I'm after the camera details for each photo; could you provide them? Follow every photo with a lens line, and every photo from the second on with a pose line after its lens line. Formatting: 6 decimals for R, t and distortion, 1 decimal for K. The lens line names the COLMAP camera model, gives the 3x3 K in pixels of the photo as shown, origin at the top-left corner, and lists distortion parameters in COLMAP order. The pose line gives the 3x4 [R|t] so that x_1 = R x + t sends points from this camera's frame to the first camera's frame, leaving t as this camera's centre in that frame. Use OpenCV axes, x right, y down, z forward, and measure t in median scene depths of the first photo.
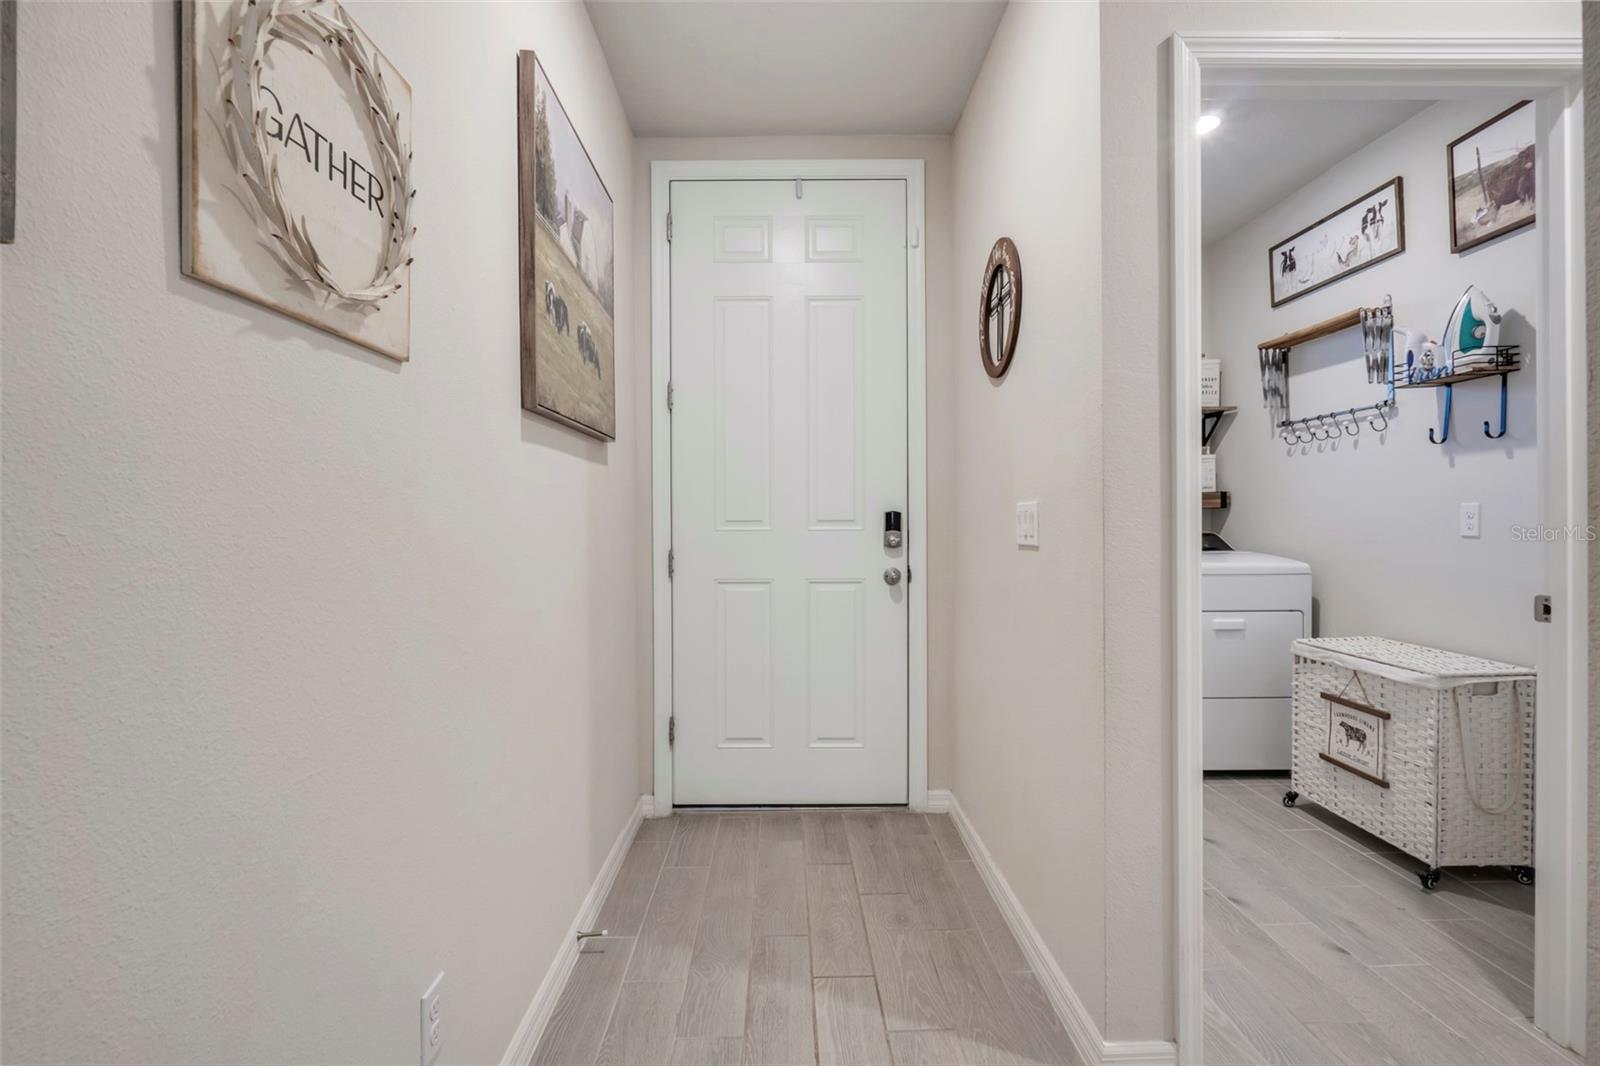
lens RADIAL K [[750.4, 0, 798.5], [0, 750.4, 524.6], [0, 0, 1]] dist [-0.001837, 0.000336]
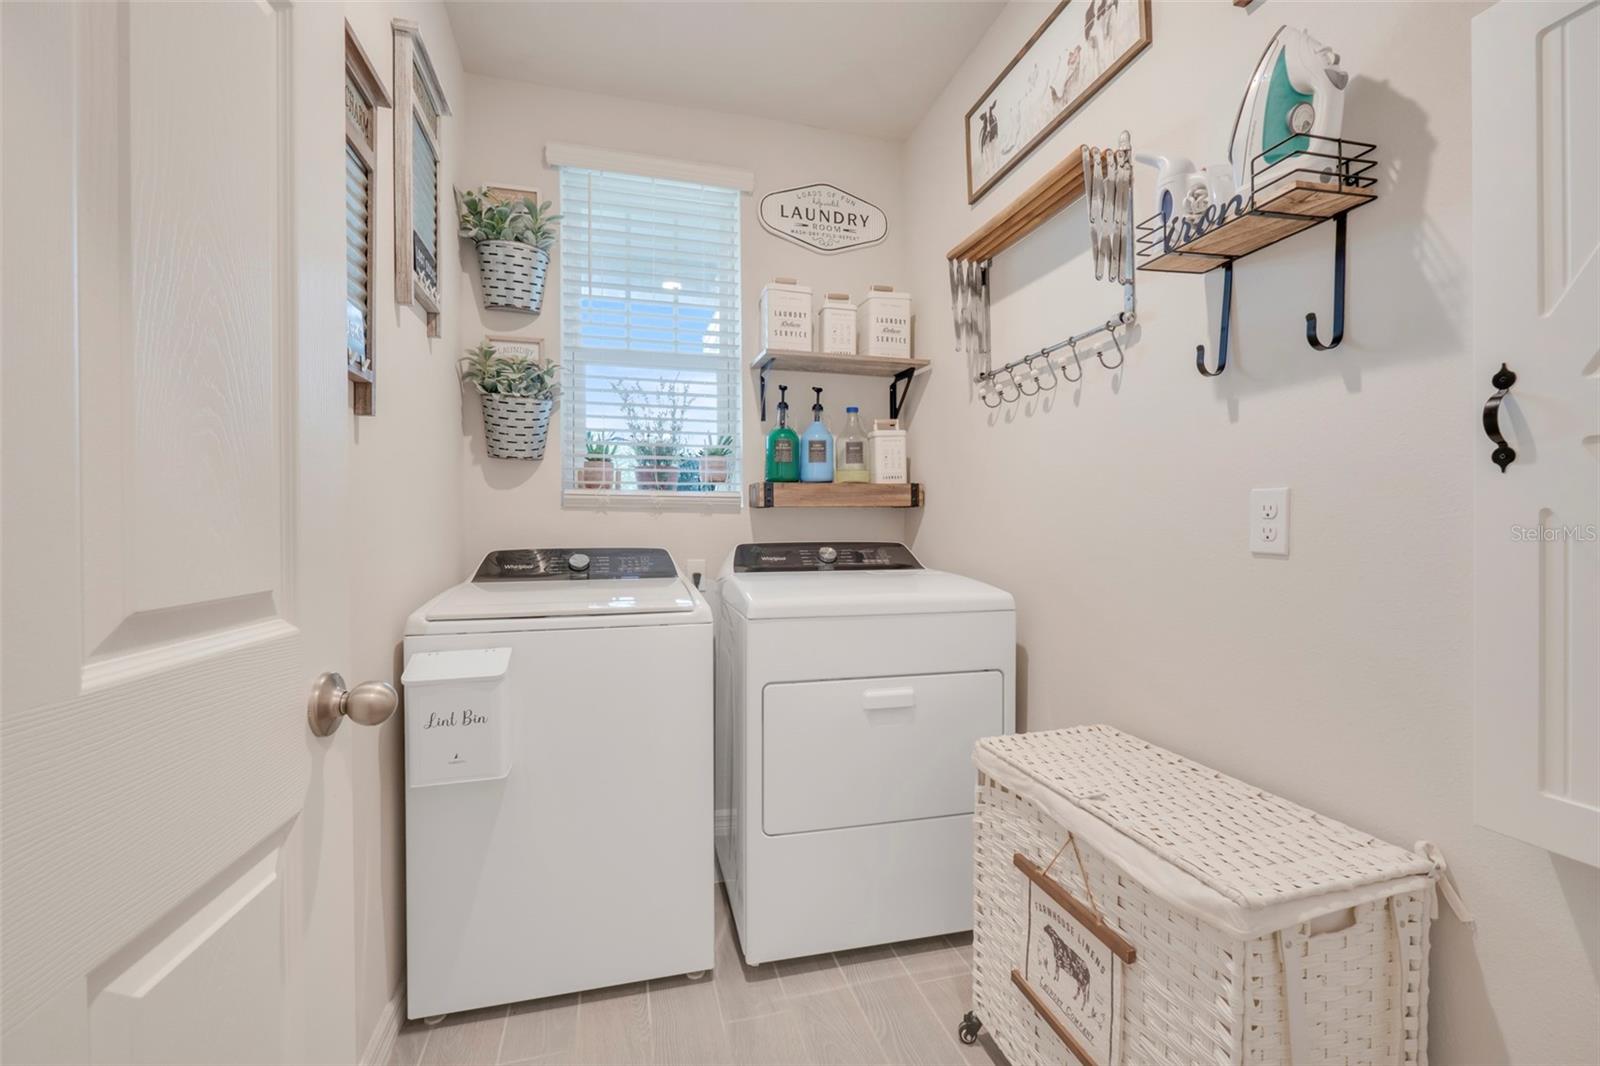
lens RADIAL K [[682.8, 0, 801.0], [0, 682.8, 533.6], [0, 0, 1]] dist [-0.004270, 0.000684]
pose [[0.970538, -0.001149, 0.240947, 0.432662], [0.000128, 0.999991, 0.004254, 0.000248], [-0.240950, -0.004098, 0.970529, 0.569196]]
